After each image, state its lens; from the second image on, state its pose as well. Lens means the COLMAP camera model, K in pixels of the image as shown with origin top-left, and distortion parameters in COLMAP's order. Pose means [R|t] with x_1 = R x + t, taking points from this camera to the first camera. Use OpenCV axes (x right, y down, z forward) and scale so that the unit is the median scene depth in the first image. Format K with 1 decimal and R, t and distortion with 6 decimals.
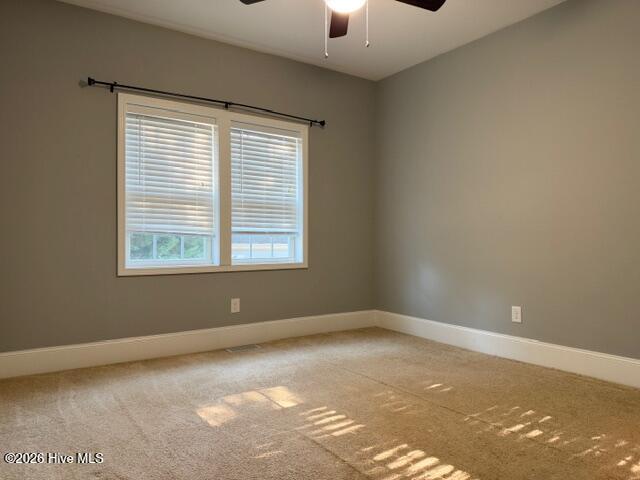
lens RADIAL K [[457.8, 0, 320.0], [0, 457.8, 240.0], [0, 0, 1]] dist [0.090207, -0.146419]
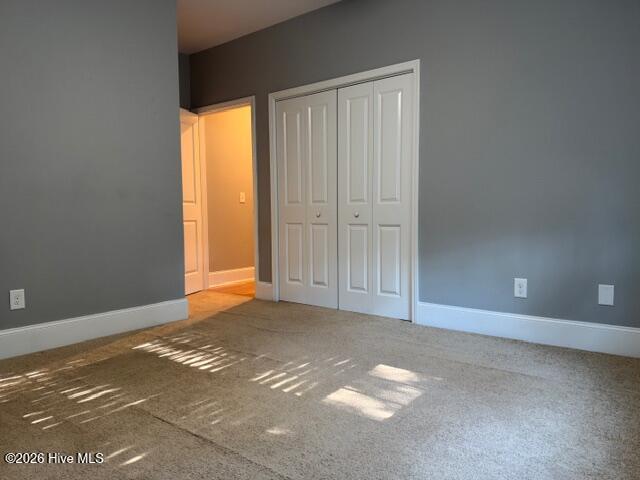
lens RADIAL K [[457.8, 0, 320.0], [0, 457.8, 240.0], [0, 0, 1]] dist [0.090207, -0.146419]
pose [[-0.950731, 0.028911, -0.308667, 0.241262], [0.010410, 0.998058, 0.061420, 0.019687], [0.309844, 0.055180, -0.949185, 1.912162]]
